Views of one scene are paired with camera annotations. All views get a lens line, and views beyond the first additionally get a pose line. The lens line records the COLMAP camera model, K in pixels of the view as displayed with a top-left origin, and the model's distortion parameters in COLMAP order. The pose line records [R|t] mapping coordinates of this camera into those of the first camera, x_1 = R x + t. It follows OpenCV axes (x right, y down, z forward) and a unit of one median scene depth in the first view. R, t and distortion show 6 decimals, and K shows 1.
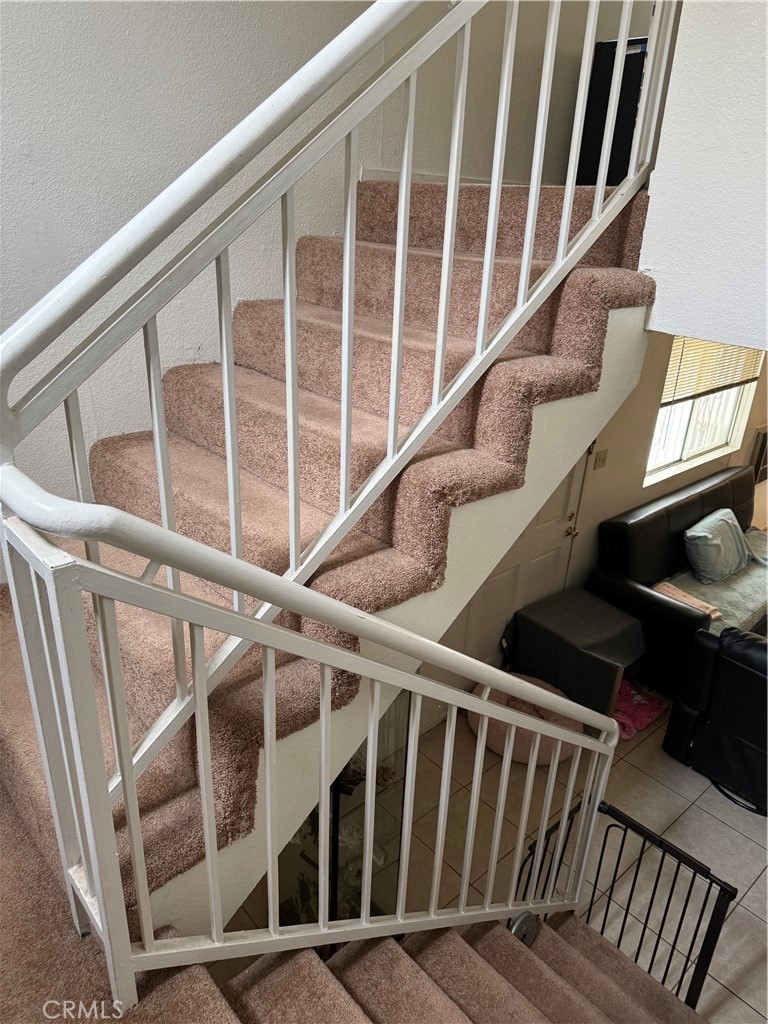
lens RADIAL K [[722.1, 0, 384.0], [0, 722.1, 512.0], [0, 0, 1]] dist [0.108486, -0.158472]
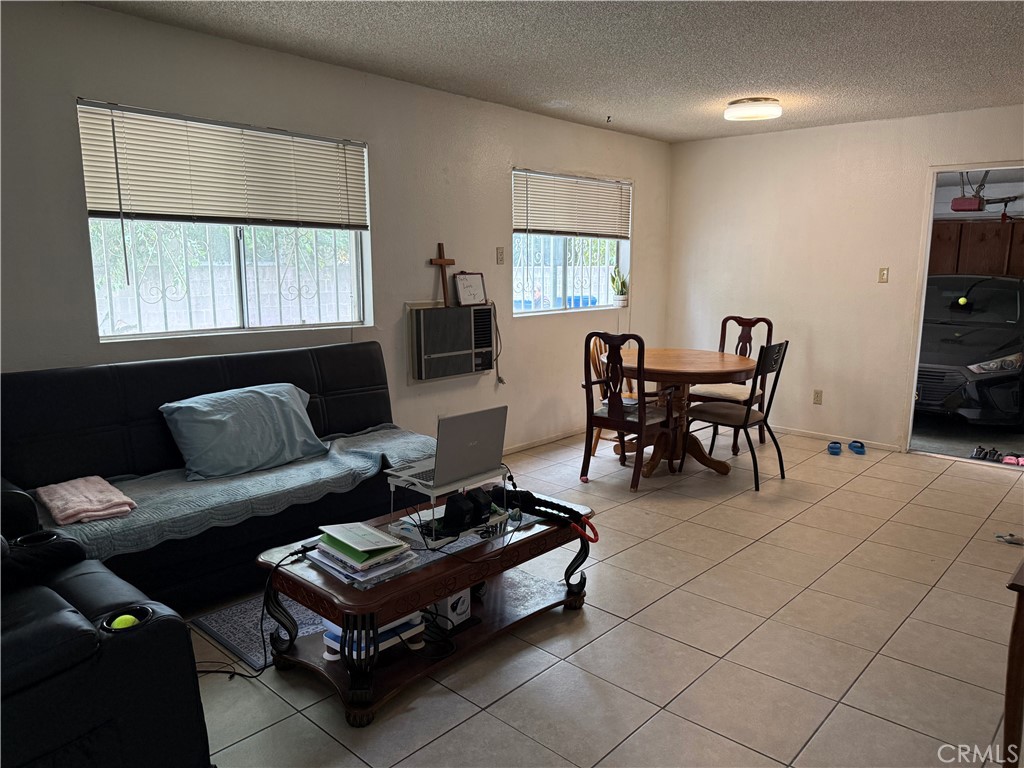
lens RADIAL K [[722.1, 0, 512.0], [0, 722.1, 384.0], [0, 0, 1]] dist [0.108486, -0.158472]
pose [[0.993982, -0.058729, 0.092472, 0.731995], [0.079436, 0.967698, -0.239270, 0.212296], [-0.075433, 0.245176, 0.966540, 0.371552]]
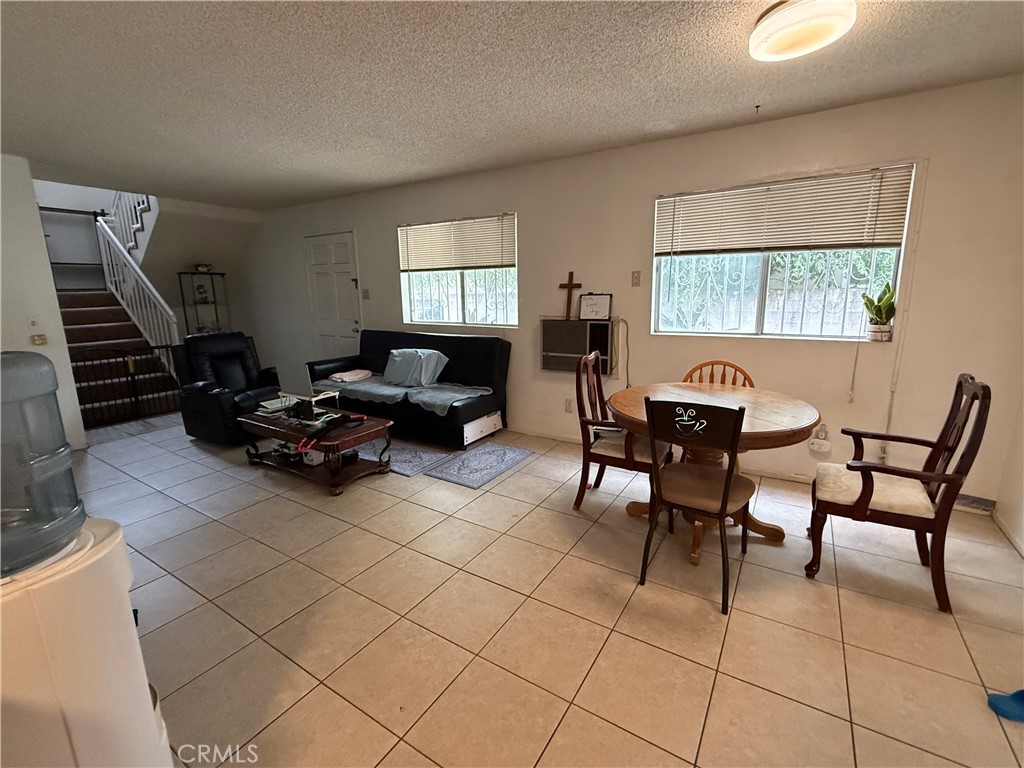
lens RADIAL K [[458.9, 0, 514.2], [0, 458.9, 381.2], [0, 0, 1]] dist [0.000781, -0.000497]
pose [[0.272753, 0.139774, -0.951877, 1.585082], [-0.360139, 0.932290, 0.033703, -0.039197], [0.892136, 0.333615, 0.304623, 1.050703]]
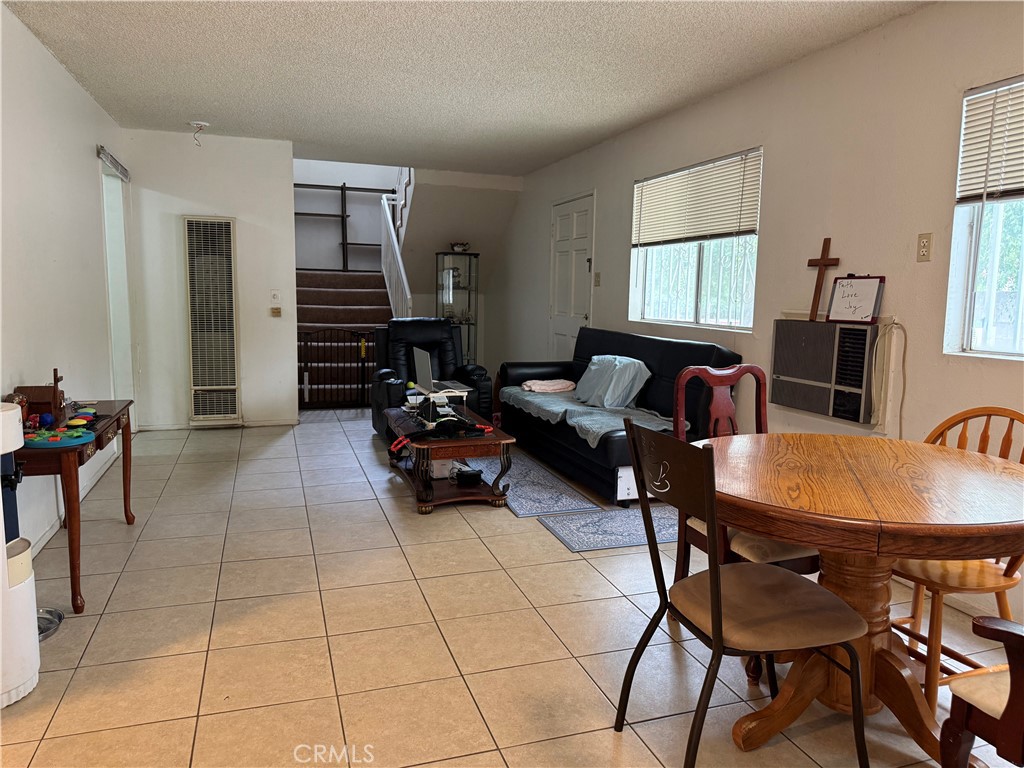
lens RADIAL K [[722.1, 0, 512.0], [0, 722.1, 384.0], [0, 0, 1]] dist [0.108486, -0.158472]
pose [[-0.396356, 0.066740, -0.915668, 1.636666], [-0.397664, 0.886462, 0.236744, -0.156690], [0.827505, 0.457963, -0.324815, 1.398660]]
